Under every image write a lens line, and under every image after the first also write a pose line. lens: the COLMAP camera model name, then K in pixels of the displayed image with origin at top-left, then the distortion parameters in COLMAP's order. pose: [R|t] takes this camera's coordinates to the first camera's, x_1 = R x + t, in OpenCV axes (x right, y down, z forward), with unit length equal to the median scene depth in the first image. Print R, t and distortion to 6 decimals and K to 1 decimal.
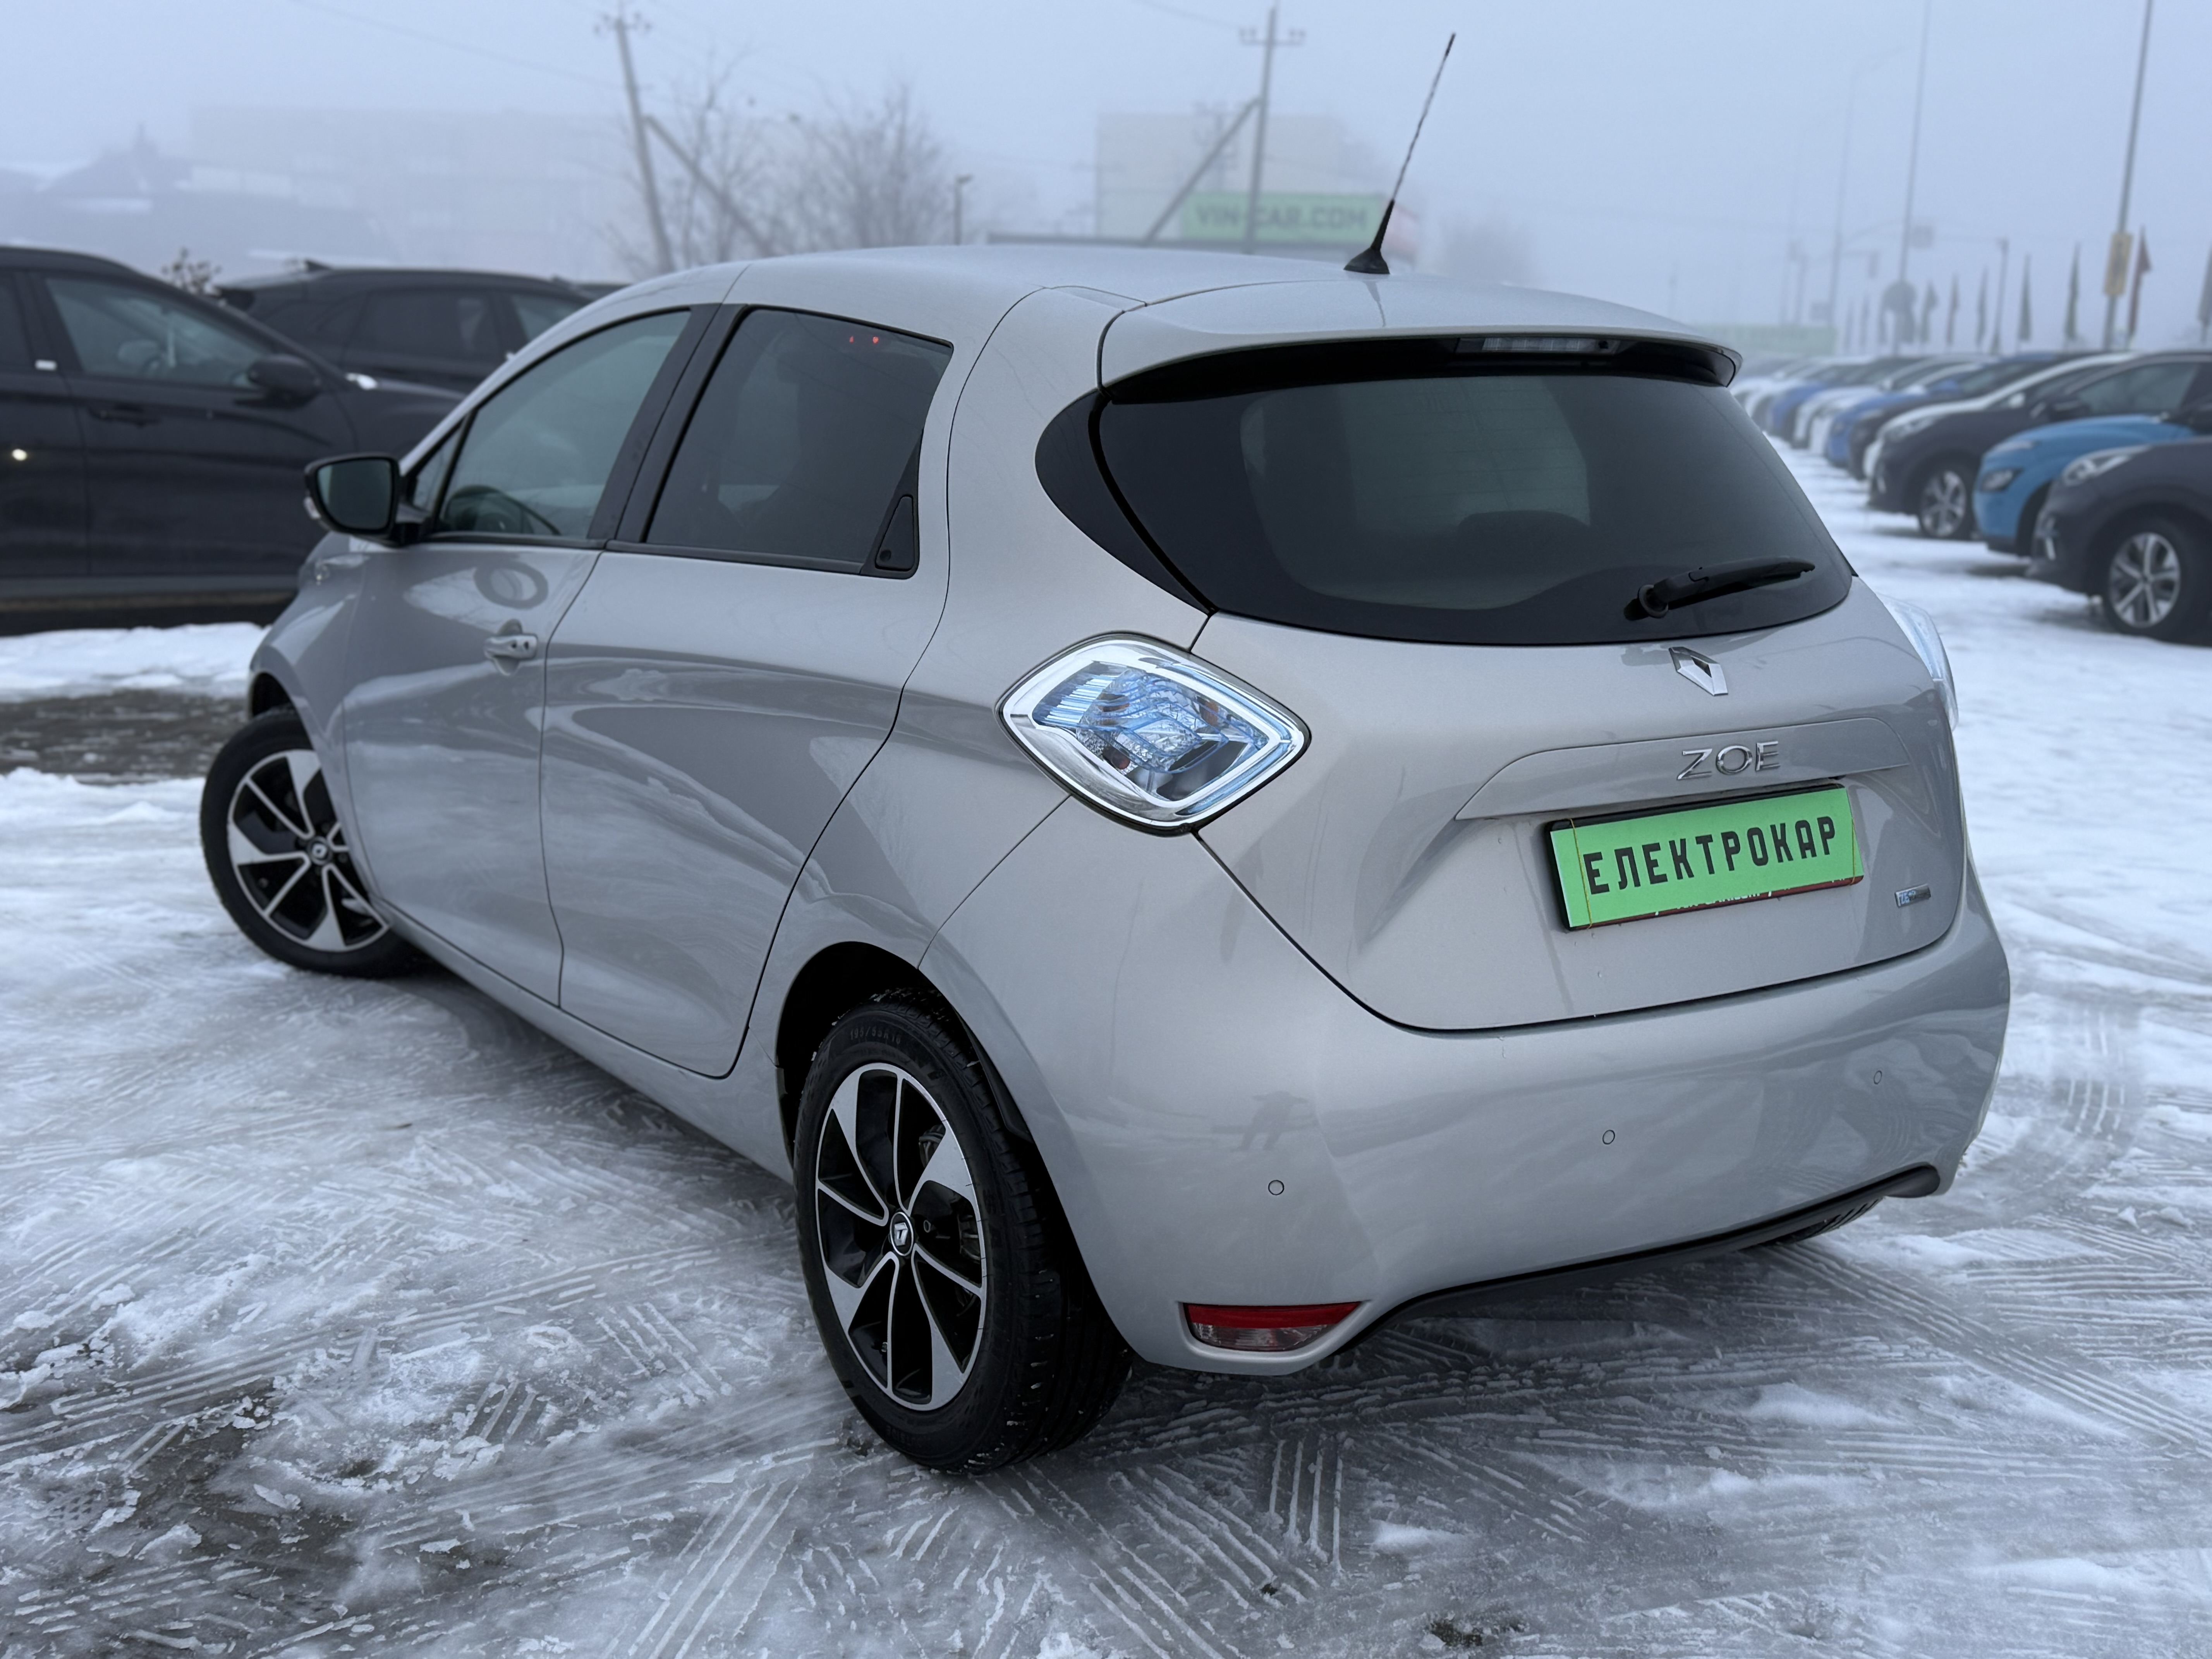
lens RADIAL K [[2362.7, 0, 1106.0], [0, 2362.7, 829.5], [0, 0, 1]] dist [0.197048, -0.413471]
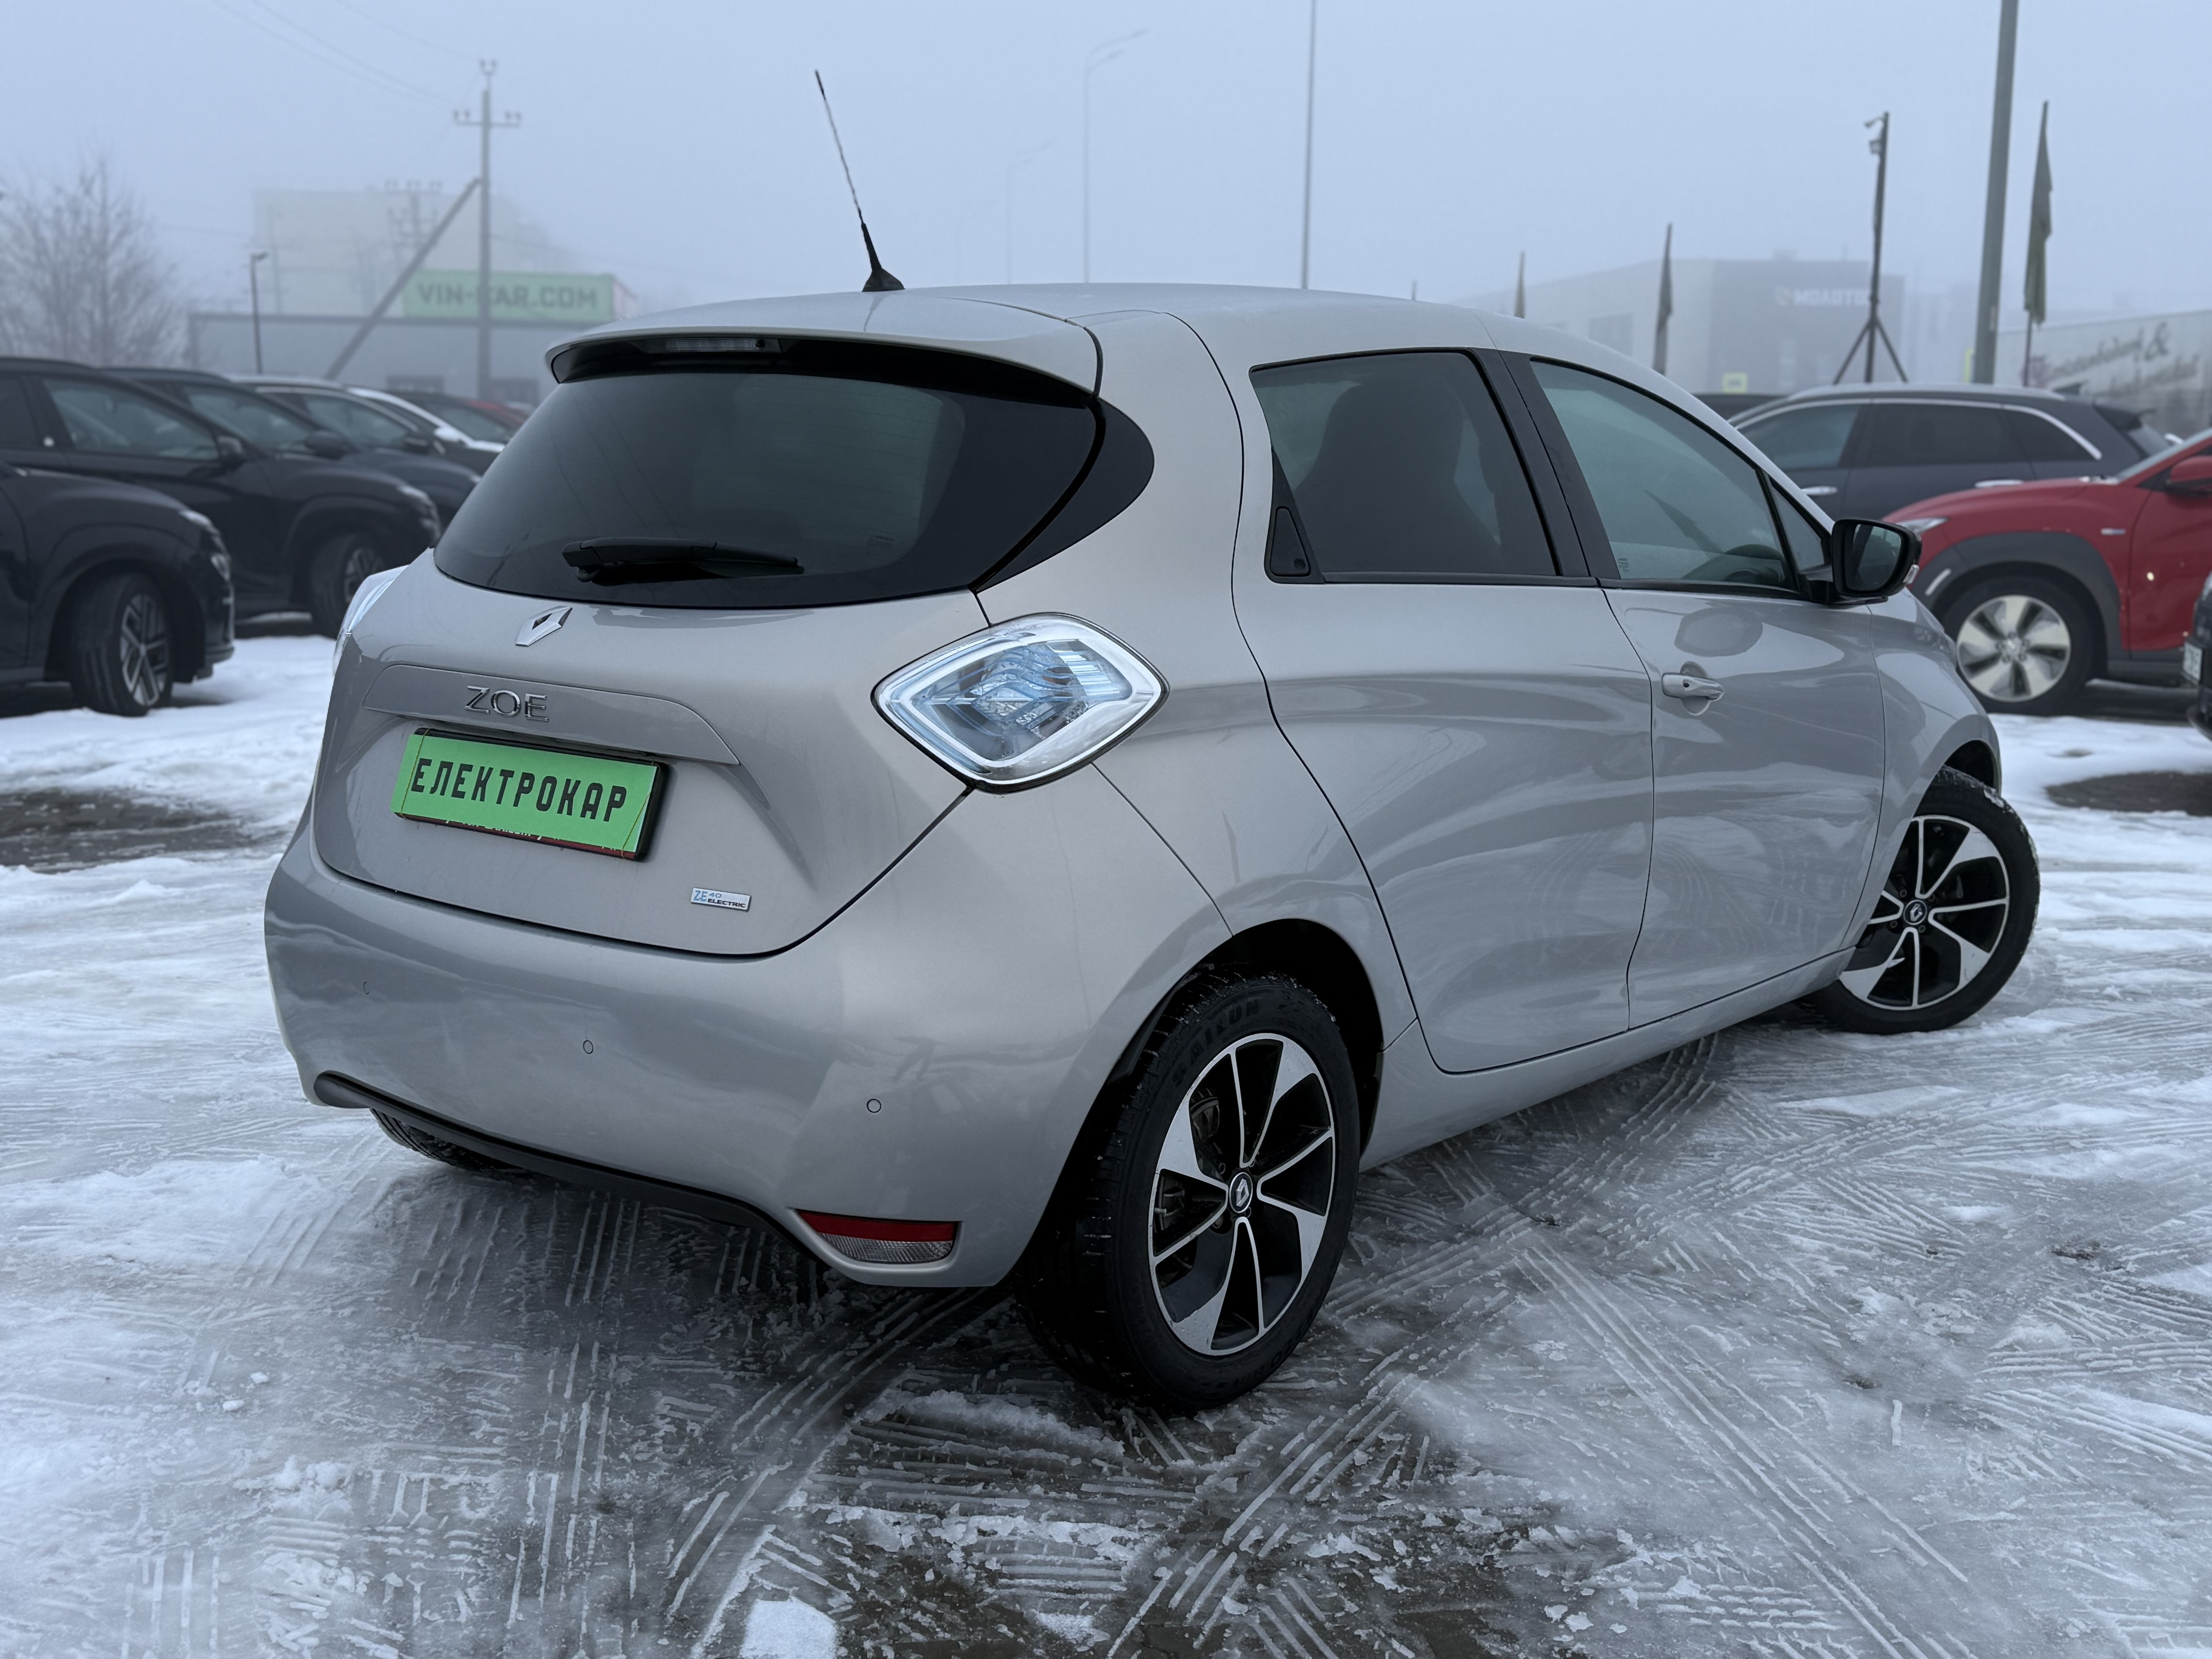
lens RADIAL K [[2362.7, 0, 1106.0], [0, 2362.7, 829.5], [0, 0, 1]] dist [0.197048, -0.413471]
pose [[0.285881, 0.138548, -0.948196, 1.386071], [-0.206378, 0.975174, 0.080267, -0.117034], [0.935778, 0.172740, 0.307377, 0.921768]]
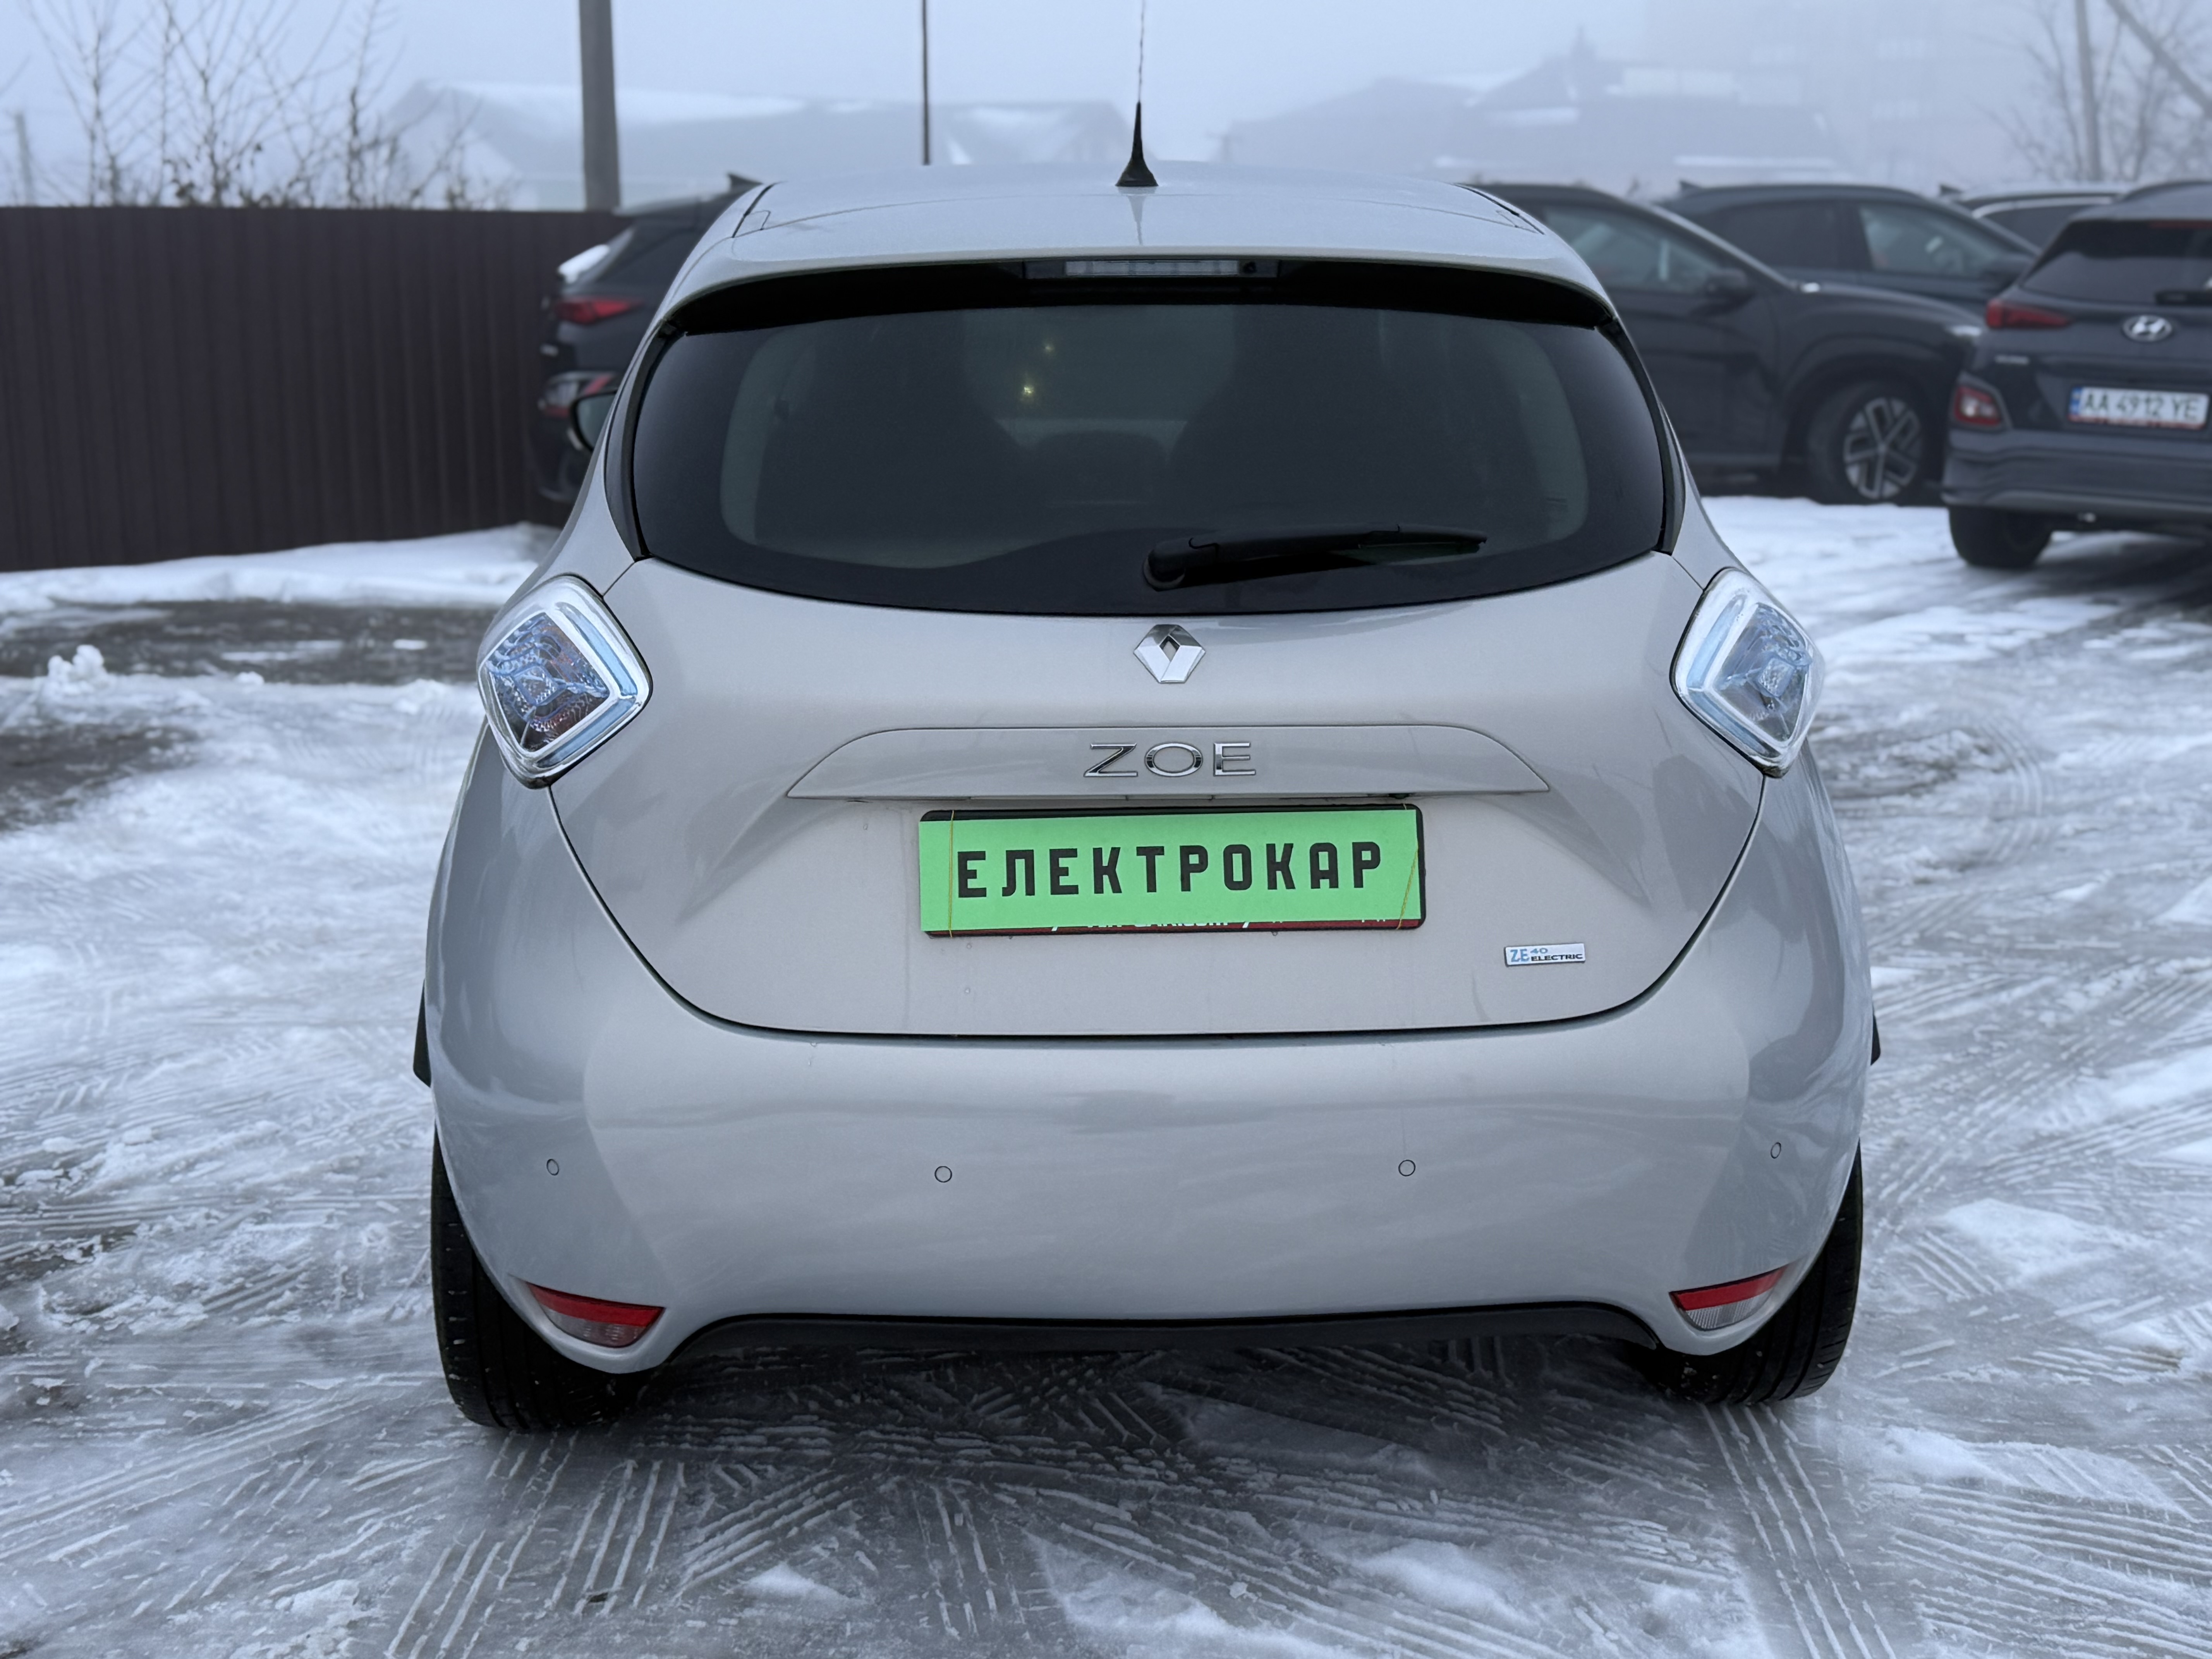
lens RADIAL K [[2625.3, 0, 1106.0], [0, 2625.3, 829.5], [0, 0, 1]] dist [0.174307, -0.440550]
pose [[0.855124, 0.087652, -0.510960, 0.712022], [-0.086114, 0.995927, 0.026728, -0.027002], [0.511222, 0.021145, 0.859189, 0.189062]]
